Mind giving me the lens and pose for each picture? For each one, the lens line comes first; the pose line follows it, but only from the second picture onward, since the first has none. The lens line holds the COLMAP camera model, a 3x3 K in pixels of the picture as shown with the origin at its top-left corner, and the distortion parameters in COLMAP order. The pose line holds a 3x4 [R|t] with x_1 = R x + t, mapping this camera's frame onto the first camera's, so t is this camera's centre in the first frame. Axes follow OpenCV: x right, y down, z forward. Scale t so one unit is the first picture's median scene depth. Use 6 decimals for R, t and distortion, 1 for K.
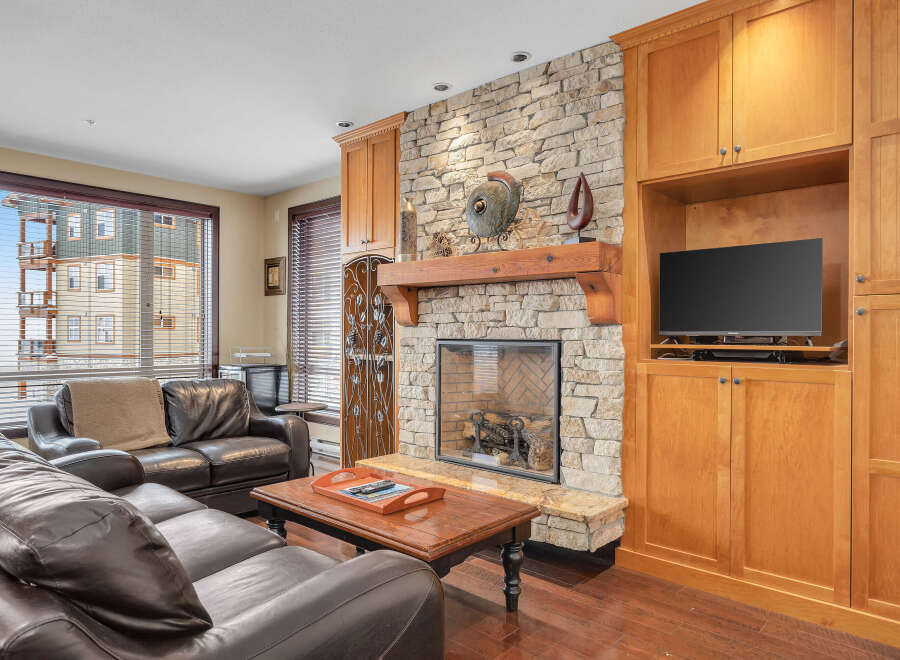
lens RADIAL K [[599.8, 0, 450.0], [0, 599.8, 330.0], [0, 0, 1]] dist [-0.002596, 0.000510]
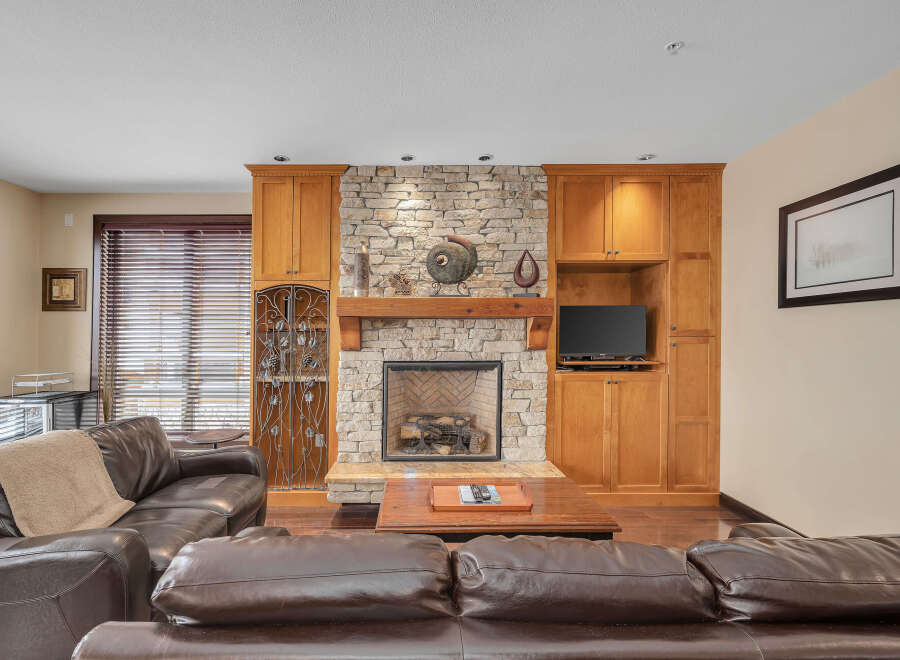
lens RADIAL K [[437.5, 0, 425.3], [0, 437.5, 335.7], [0, 0, 1]] dist [0.002128, 0.000230]
pose [[0.730687, 0.001172, 0.682712, -0.589978], [0.000300, 0.999998, -0.002038, -0.036591], [-0.682713, 0.001694, 0.730685, 0.310634]]
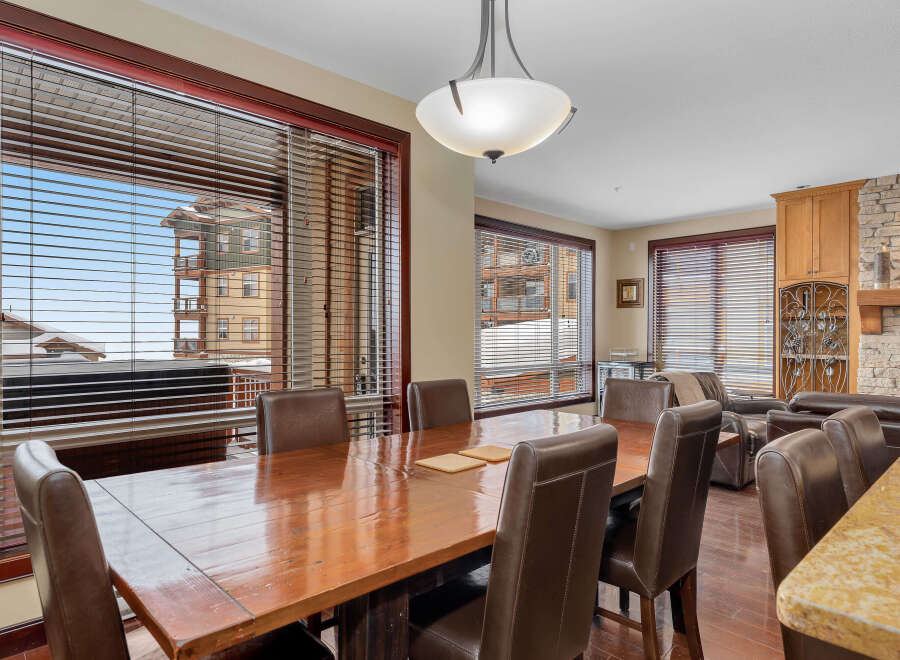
lens RADIAL K [[546.3, 0, 449.3], [0, 546.3, 321.2], [0, 0, 1]] dist [0.003663, 0.001053]
pose [[0.997997, -0.003633, -0.063159, -1.043627], [0.002783, 0.999905, -0.013530, -0.023998], [0.063202, 0.013327, 0.997912, -0.344658]]
